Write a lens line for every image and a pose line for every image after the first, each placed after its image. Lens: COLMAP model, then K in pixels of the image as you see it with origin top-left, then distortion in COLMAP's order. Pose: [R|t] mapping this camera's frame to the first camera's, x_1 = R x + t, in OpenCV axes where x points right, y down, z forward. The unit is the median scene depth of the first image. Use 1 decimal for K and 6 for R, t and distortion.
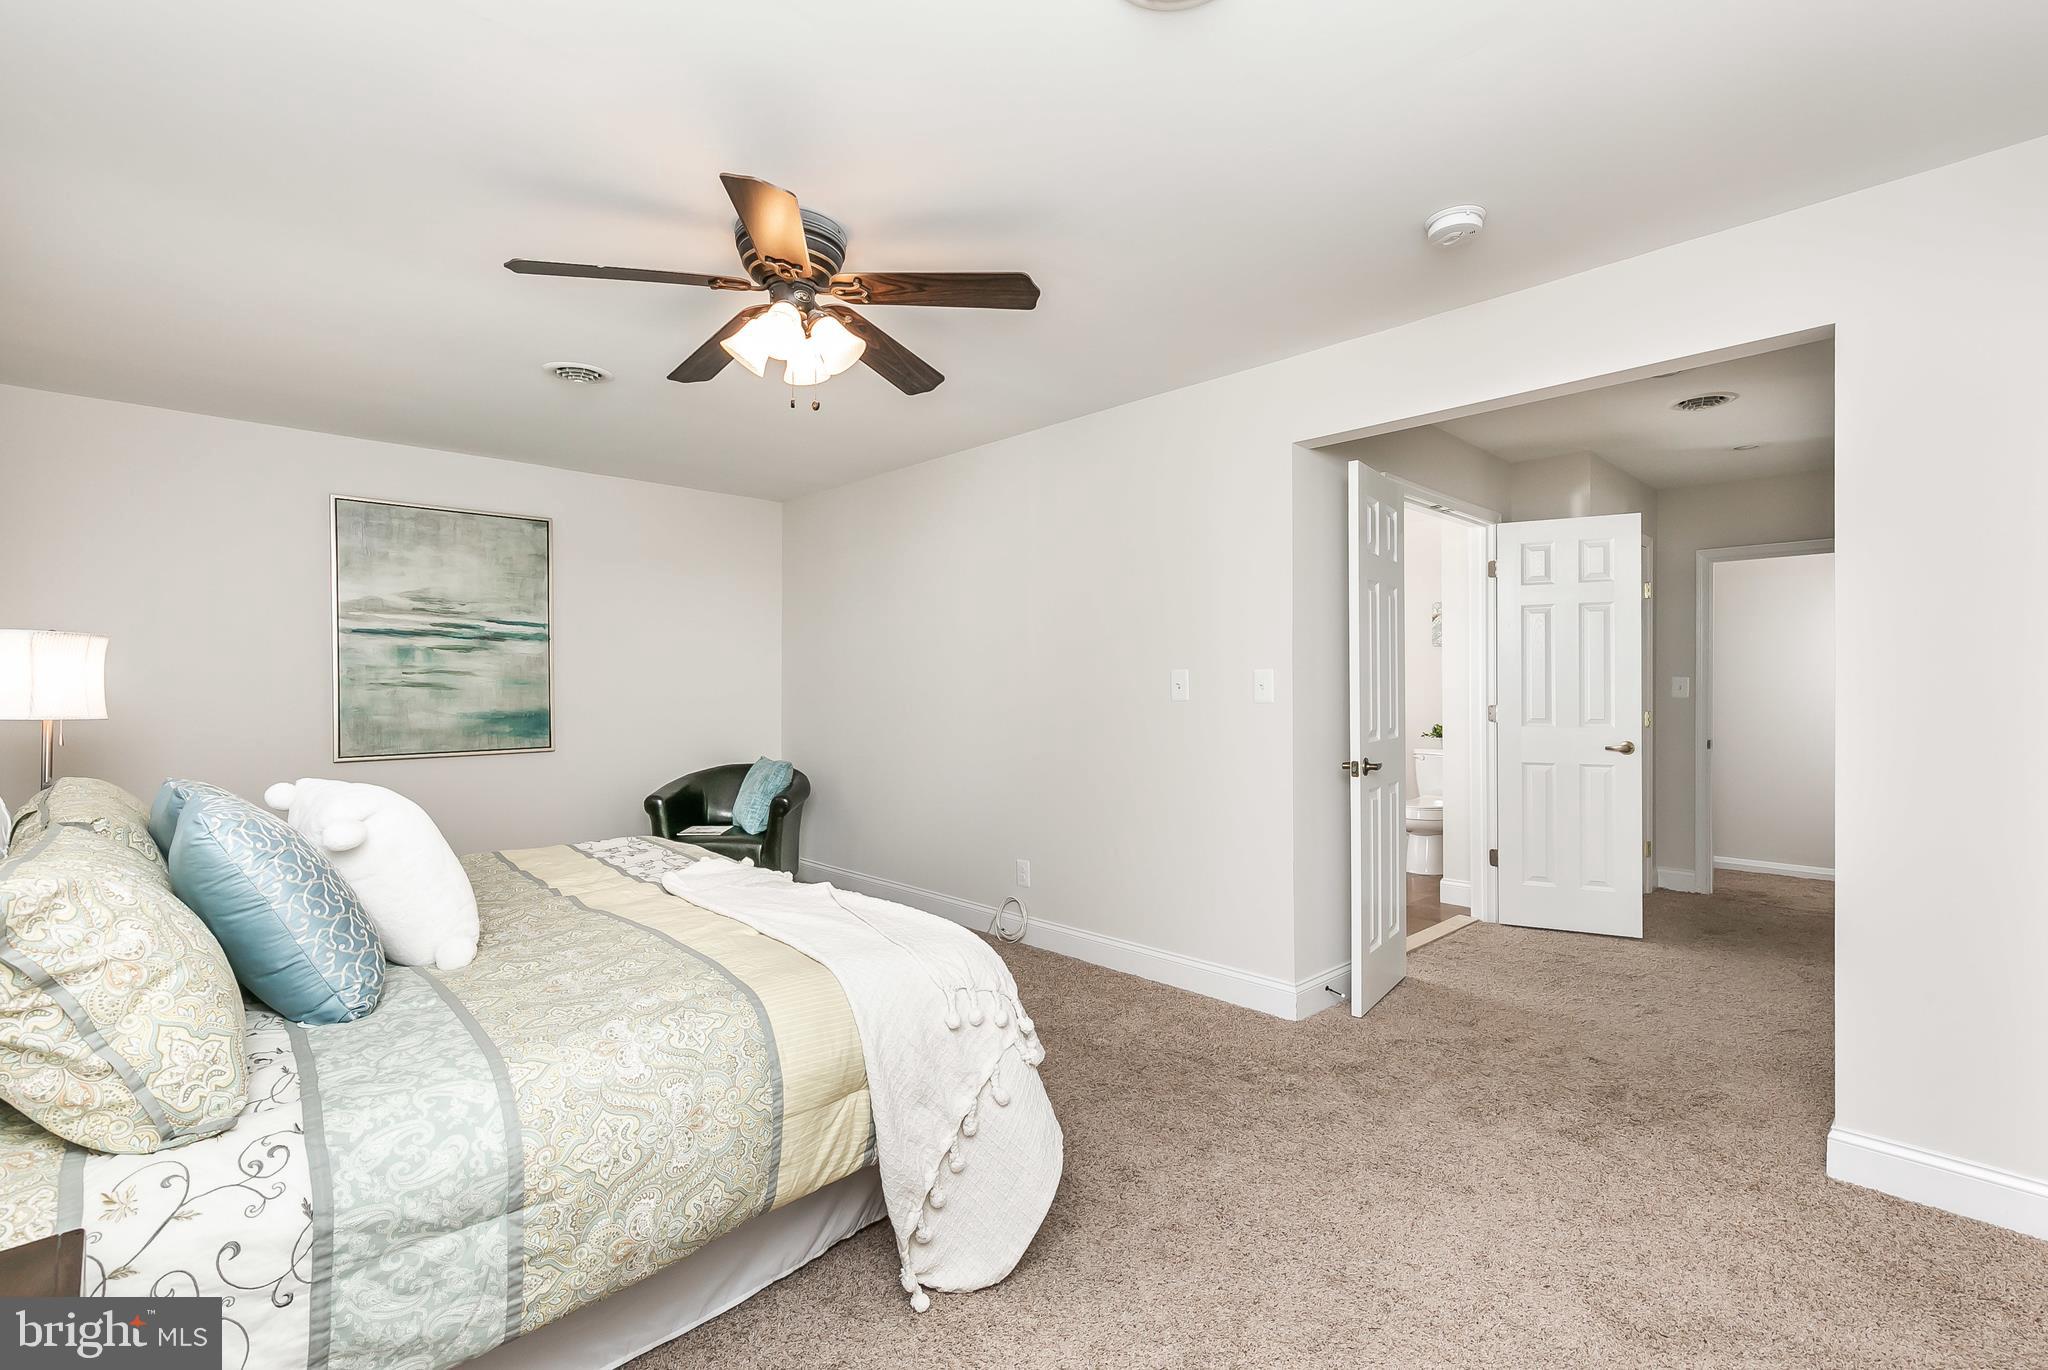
lens RADIAL K [[912.1, 0, 1031.1], [0, 912.1, 689.2], [0, 0, 1]] dist [0.005802, -0.001215]
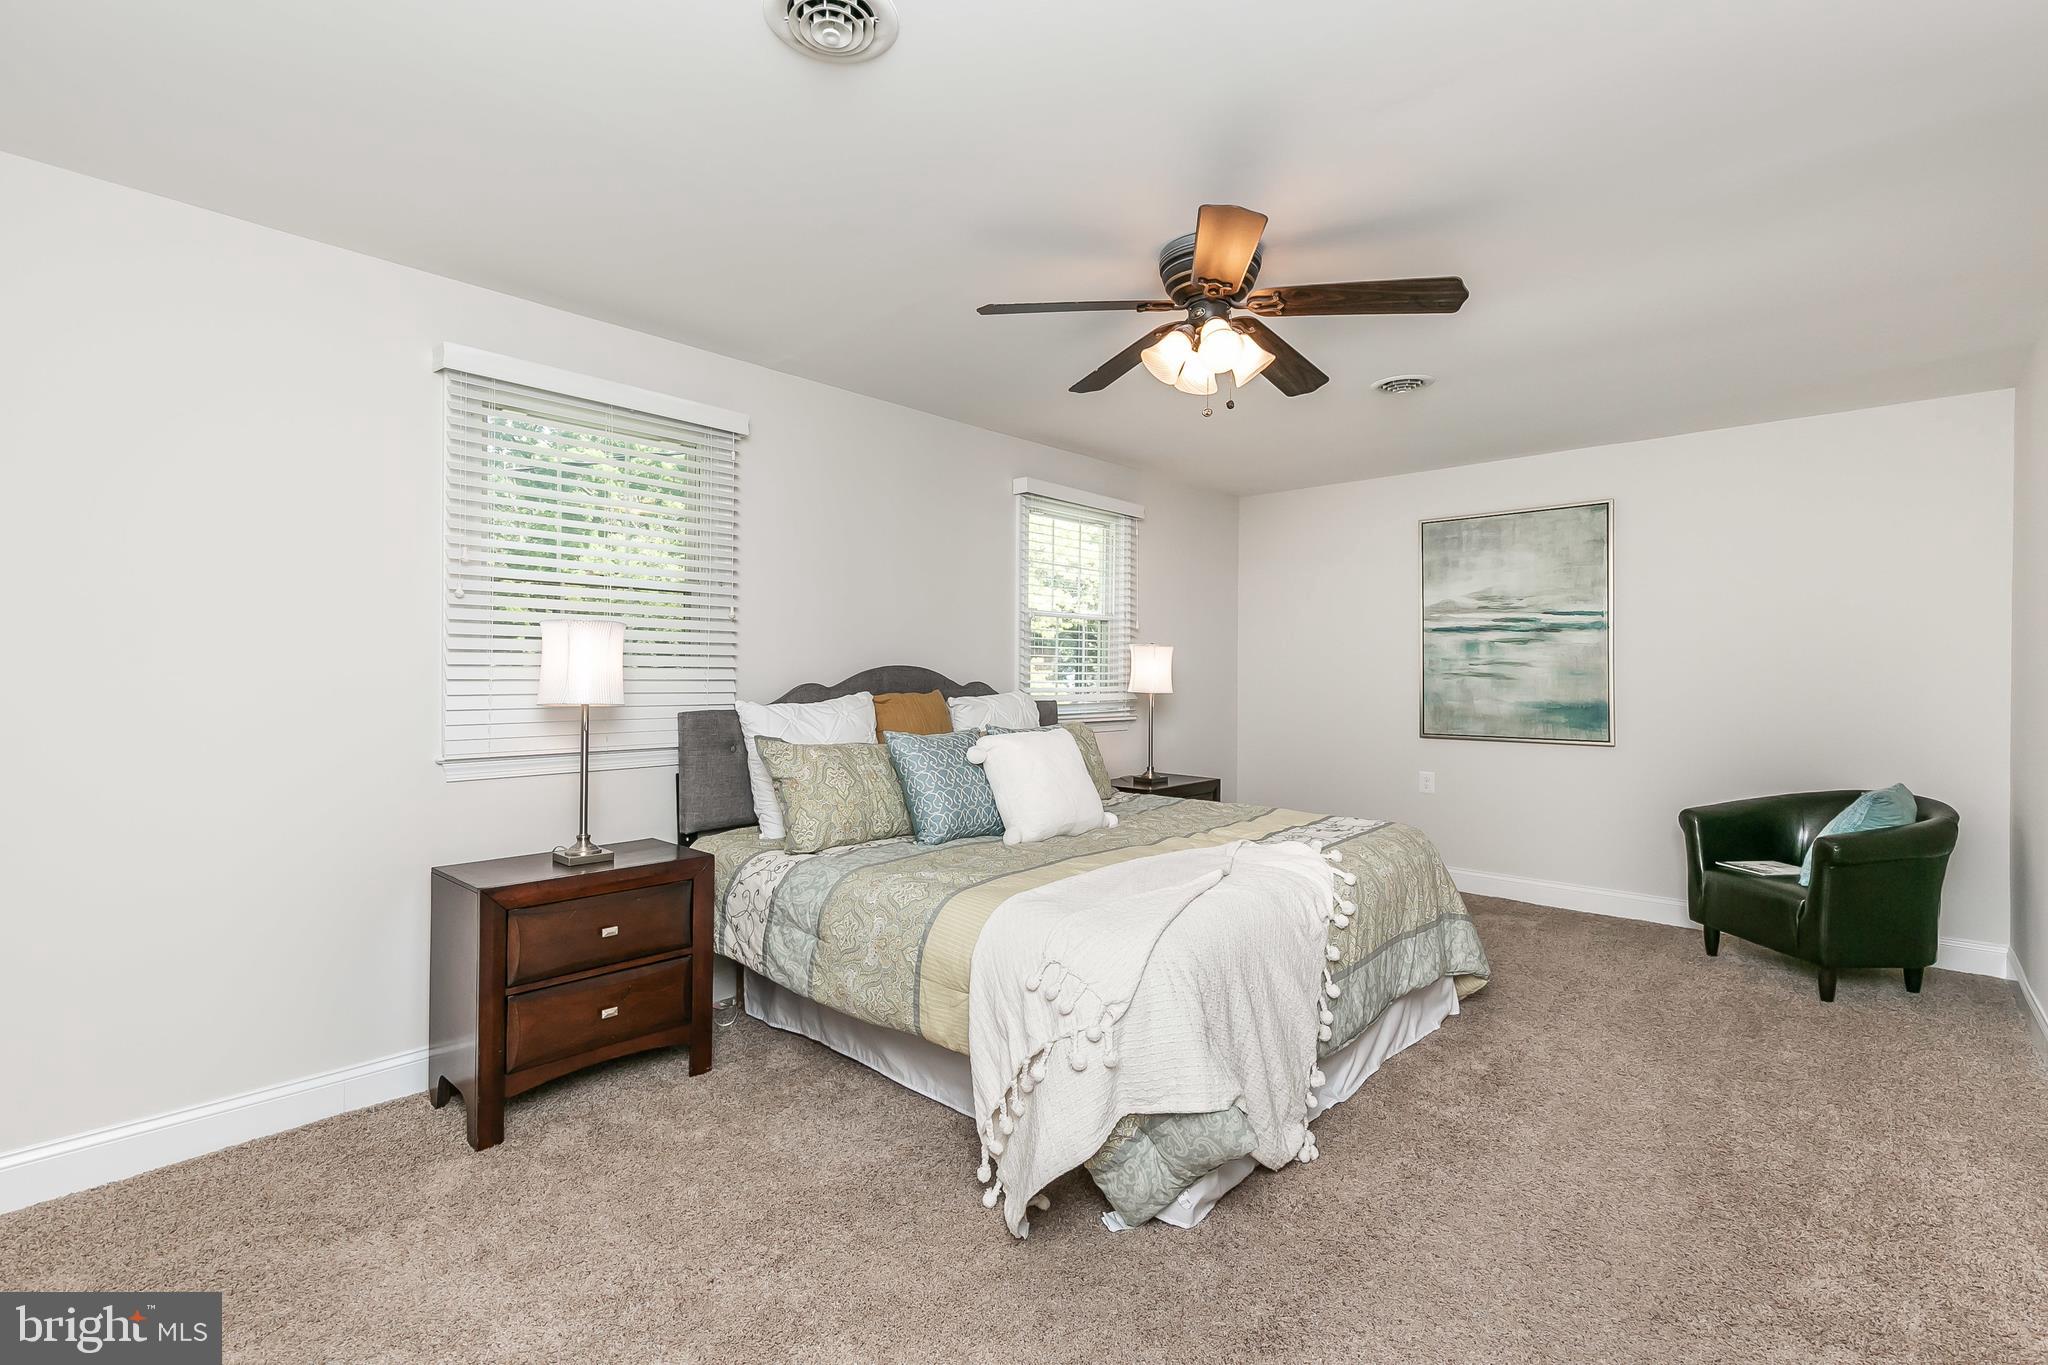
lens RADIAL K [[912.1, 0, 1030.9], [0, 912.1, 670.7], [0, 0, 1]] dist [0.005802, -0.001215]
pose [[0.066716, 0.001443, -0.997771, 0.407608], [-0.009562, 0.999954, 0.000806, -0.005368], [0.997726, 0.009487, 0.066727, 0.371146]]
